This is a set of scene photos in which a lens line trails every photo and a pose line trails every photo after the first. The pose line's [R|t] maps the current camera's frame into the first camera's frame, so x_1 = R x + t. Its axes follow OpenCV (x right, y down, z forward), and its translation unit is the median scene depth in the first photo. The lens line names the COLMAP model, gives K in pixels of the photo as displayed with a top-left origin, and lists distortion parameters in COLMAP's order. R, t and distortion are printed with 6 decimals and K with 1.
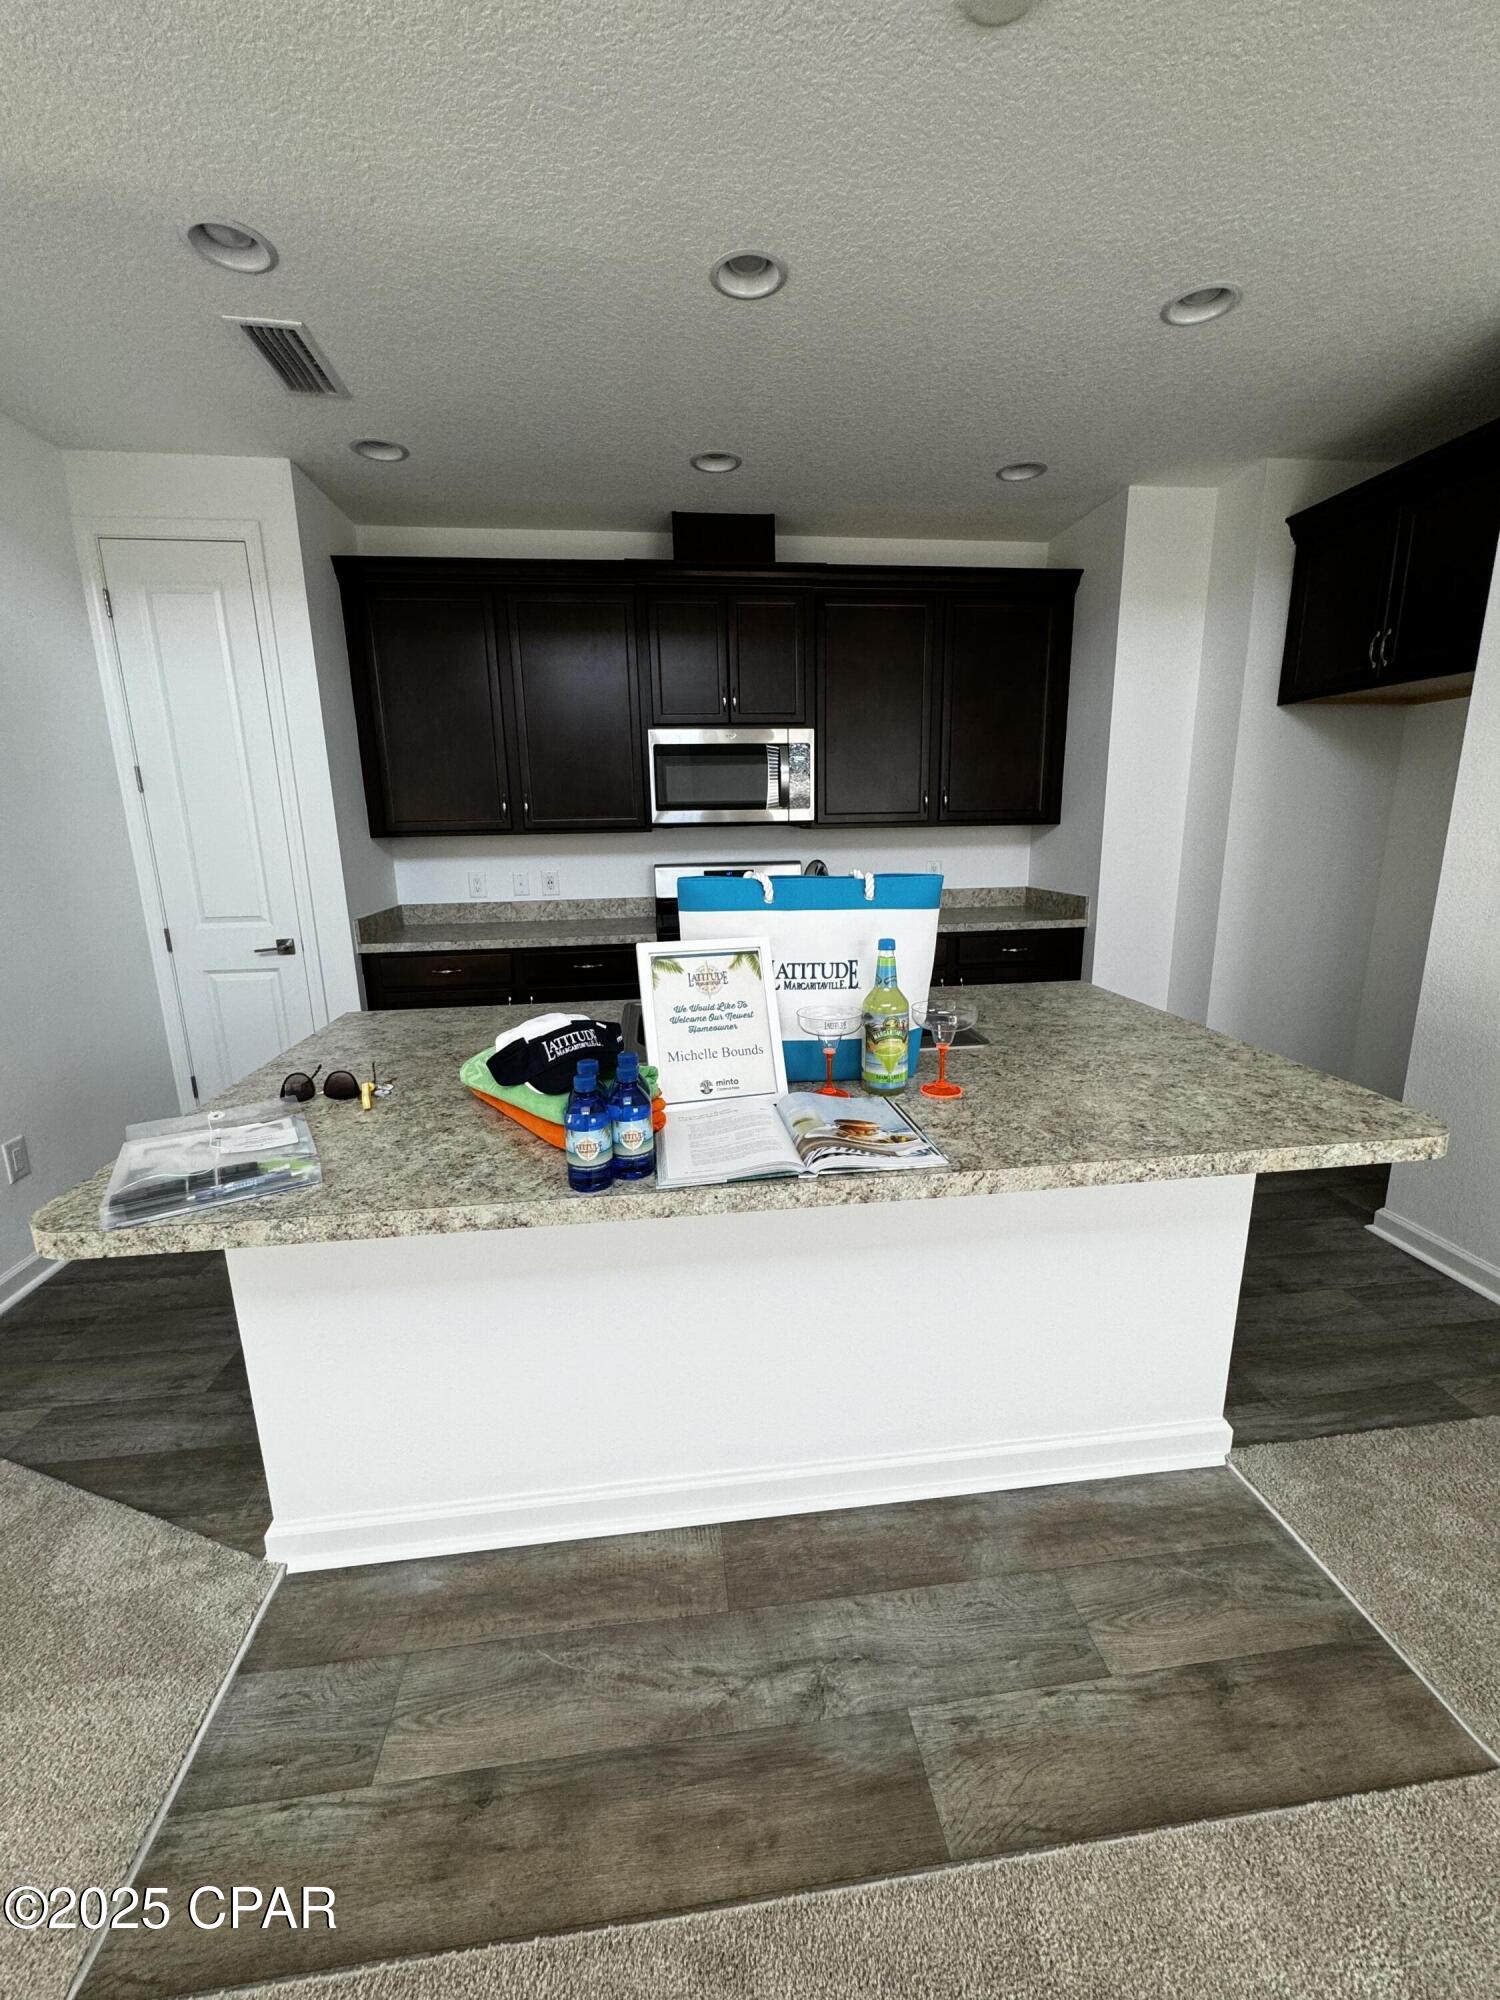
lens RADIAL K [[800.1, 0, 750.0], [0, 800.1, 1000.0], [0, 0, 1]] dist [0.001342, 0.000323]
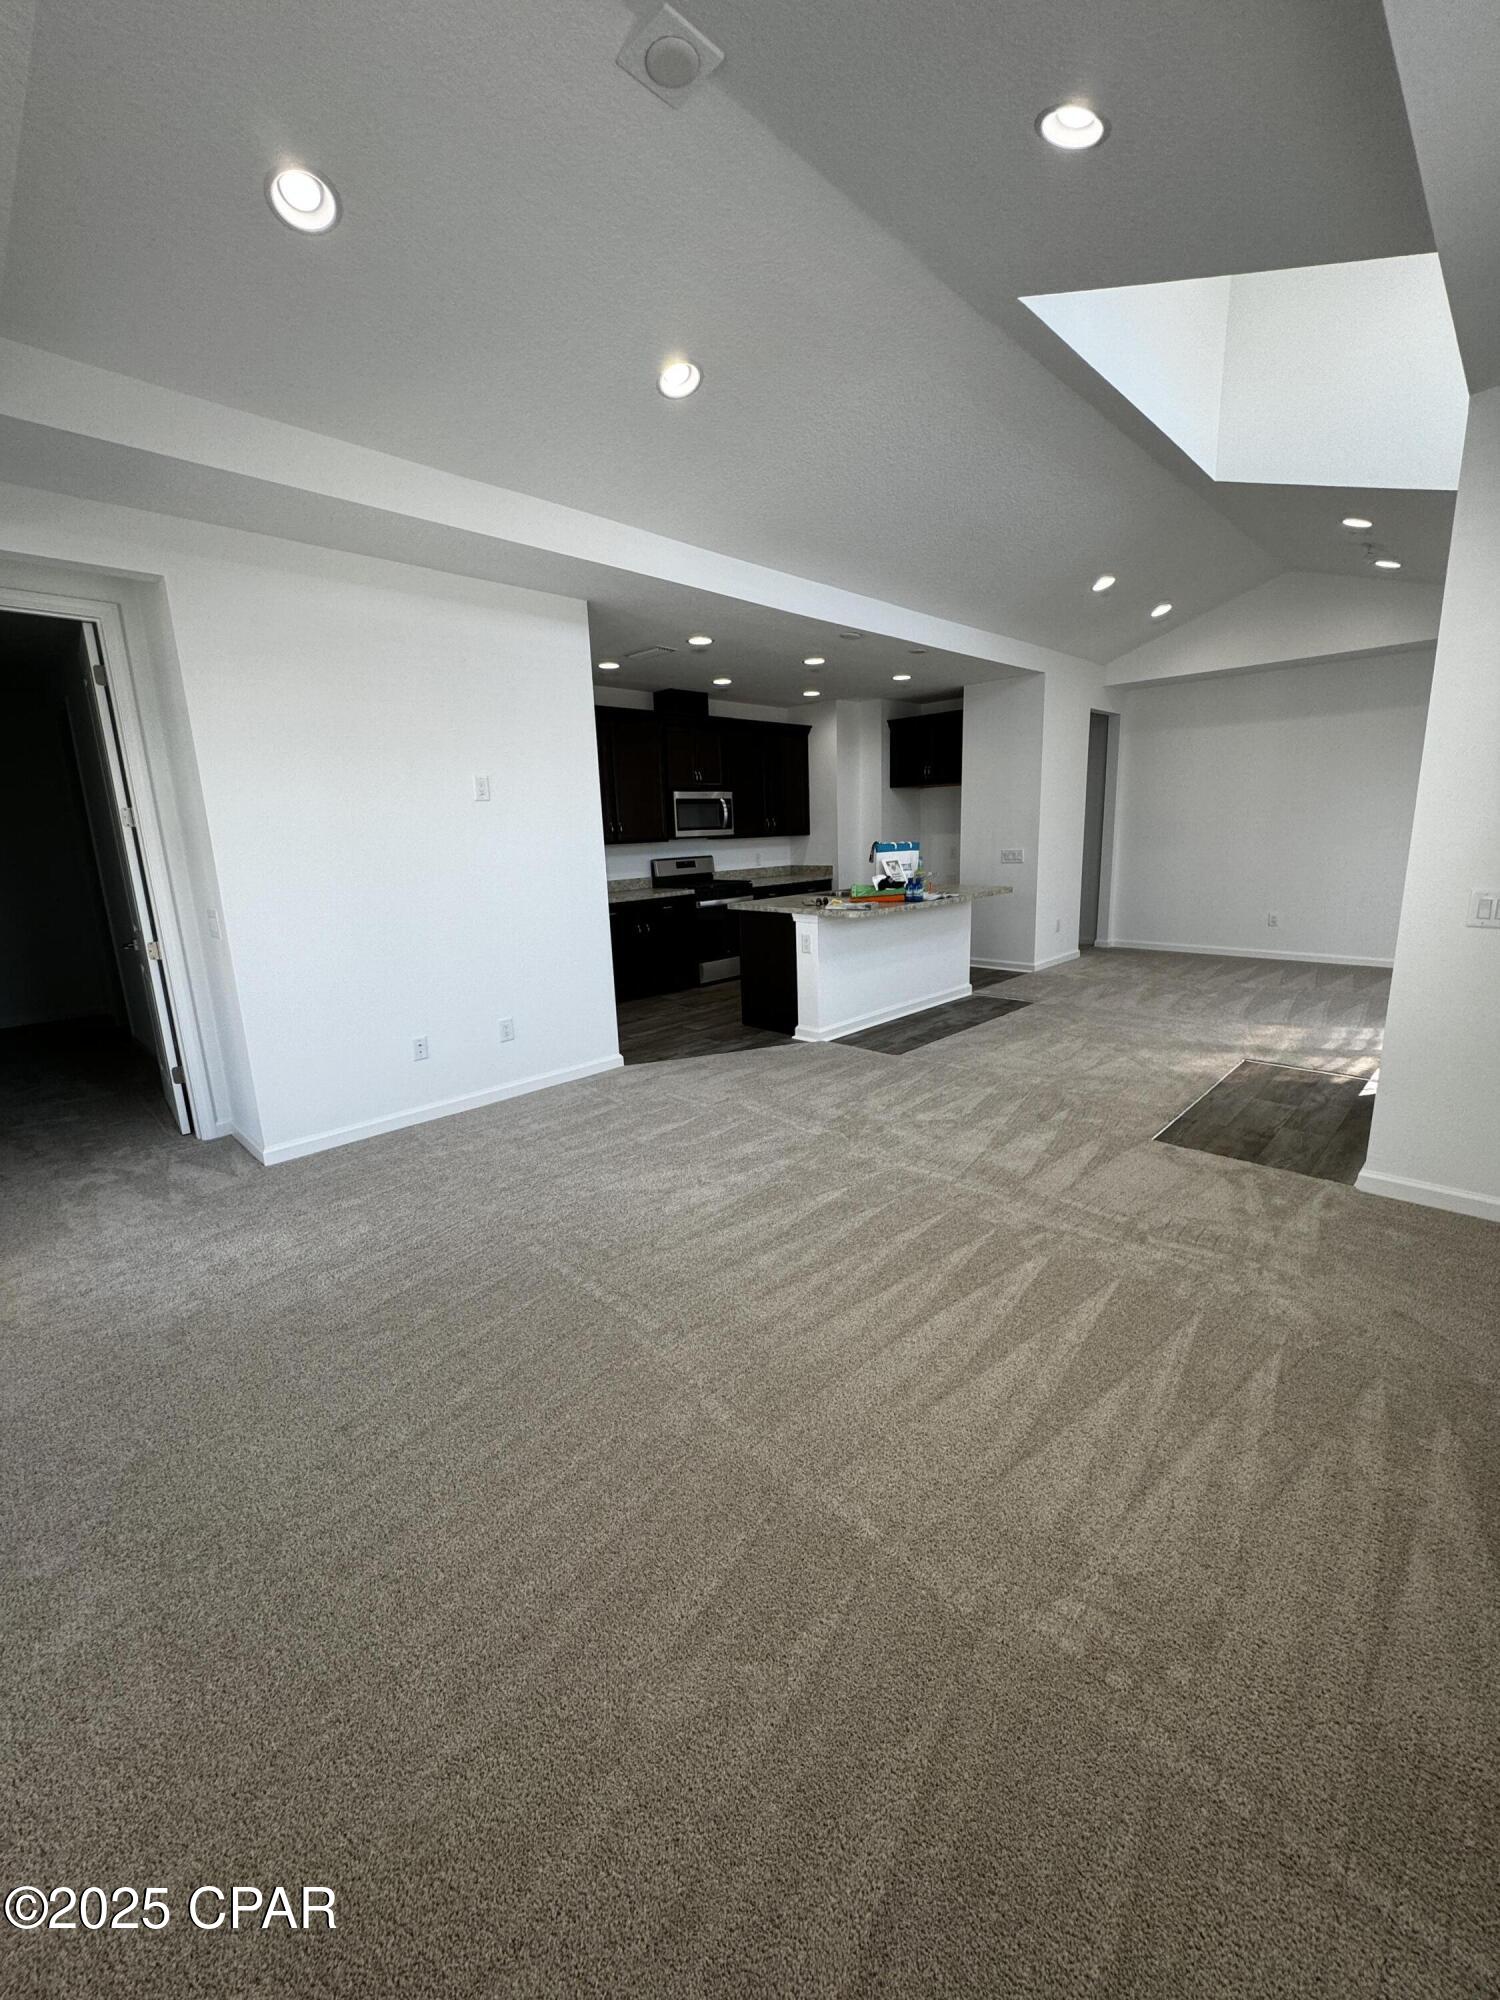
lens RADIAL K [[800.1, 0, 750.0], [0, 800.1, 1000.0], [0, 0, 1]] dist [0.001342, 0.000323]
pose [[0.784046, -0.139051, 0.604927, -1.273102], [0.157798, 0.987217, 0.022404, 0.172808], [-0.600310, 0.077890, 0.795966, -0.700795]]
